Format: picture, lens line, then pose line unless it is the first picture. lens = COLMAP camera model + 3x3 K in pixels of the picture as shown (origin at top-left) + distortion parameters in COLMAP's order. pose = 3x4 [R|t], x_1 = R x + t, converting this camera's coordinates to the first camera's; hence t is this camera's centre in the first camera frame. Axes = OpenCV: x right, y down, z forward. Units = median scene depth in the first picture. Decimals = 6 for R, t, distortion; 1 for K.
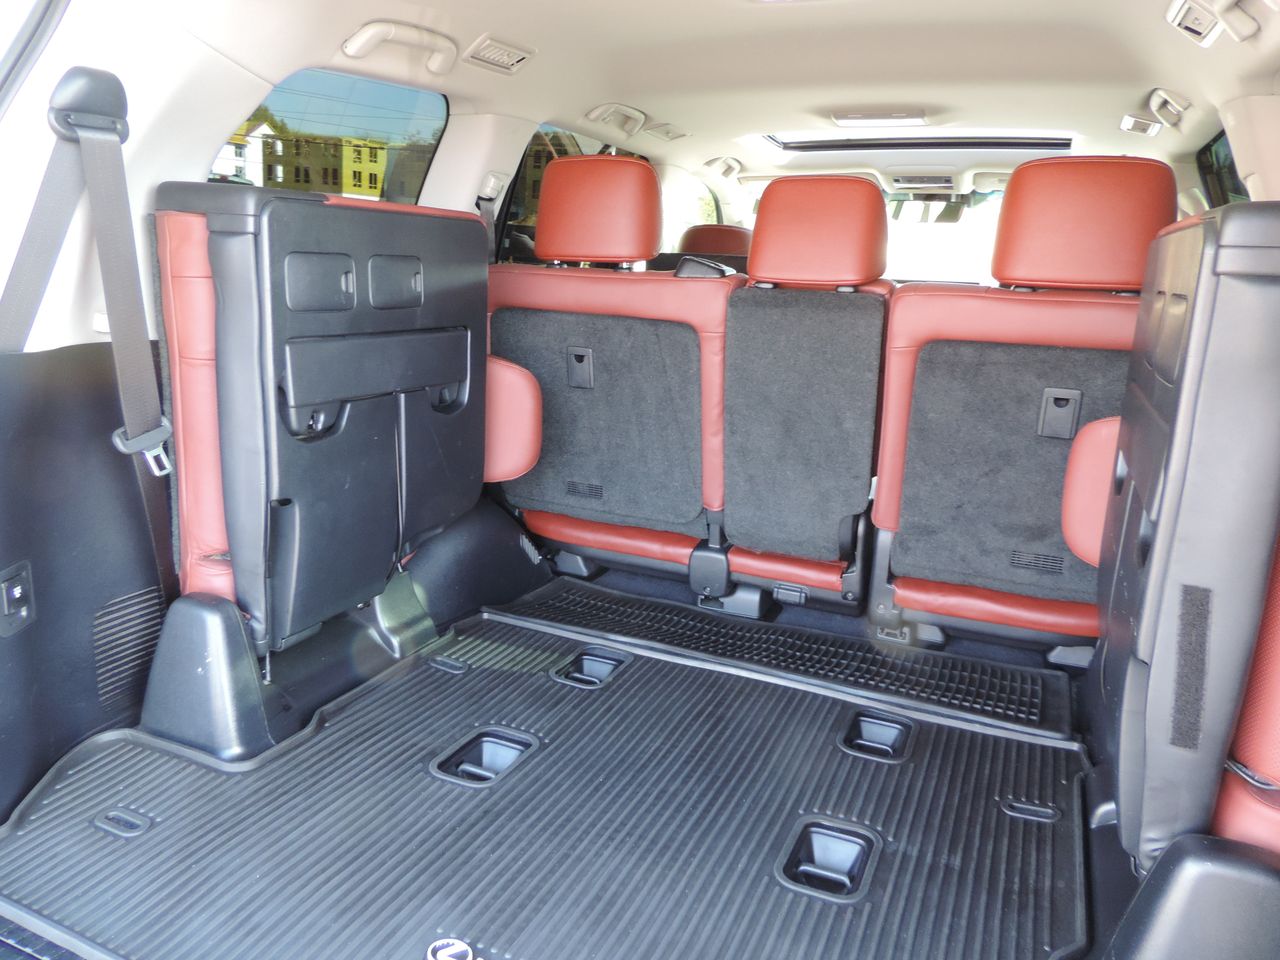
lens RADIAL K [[902.8, 0, 645.2], [0, 902.8, 476.6], [0, 0, 1]] dist [-0.018920, -0.003436]
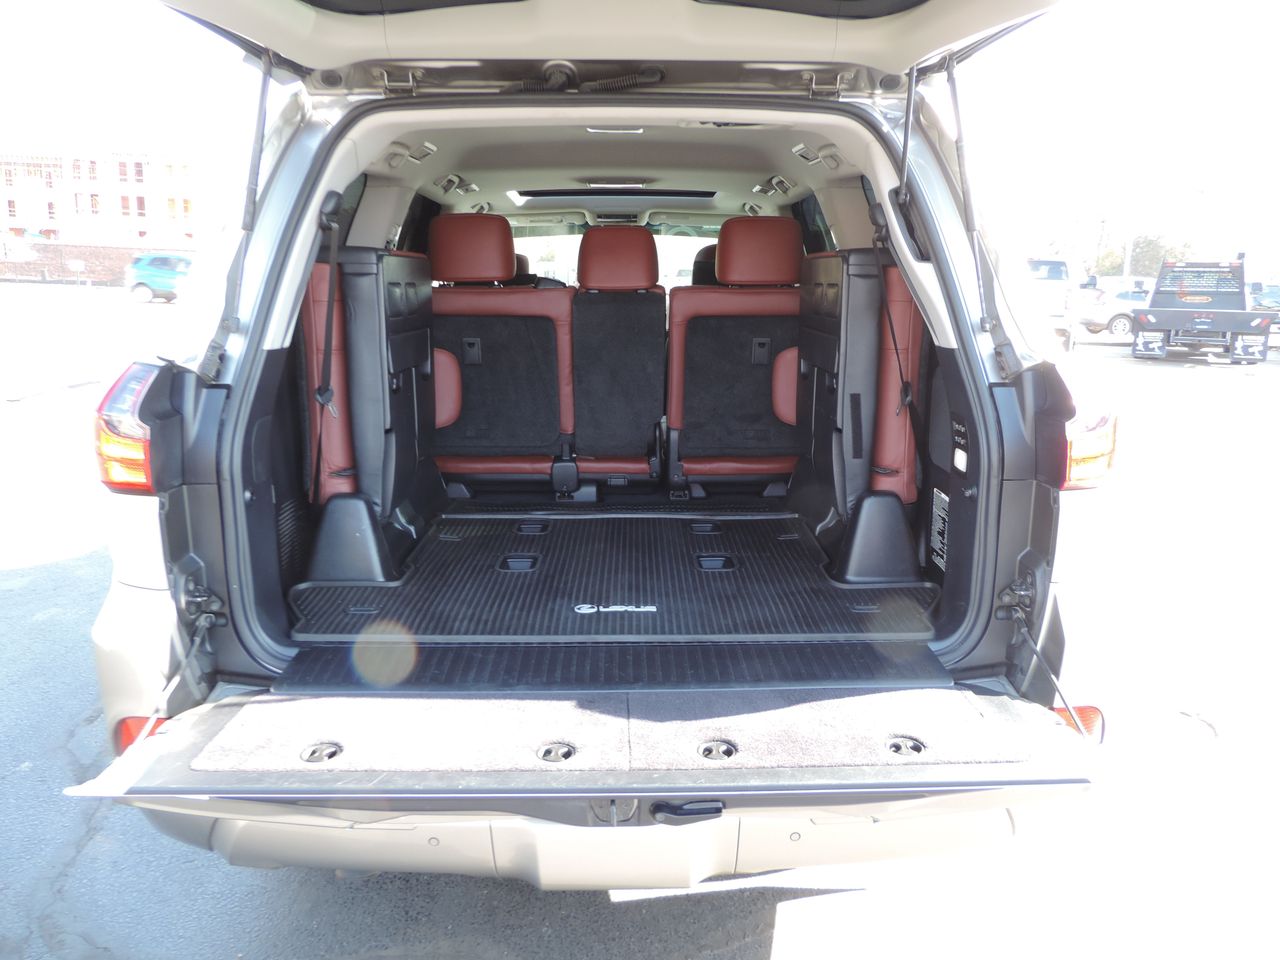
lens RADIAL K [[902.8, 0, 638.3], [0, 902.8, 477.1], [0, 0, 1]] dist [-0.018920, -0.003436]
pose [[0.909093, -0.123139, 0.397977, -0.480443], [0.128578, 0.991613, 0.013108, 0.114558], [-0.396253, 0.039254, 0.917302, -0.535452]]
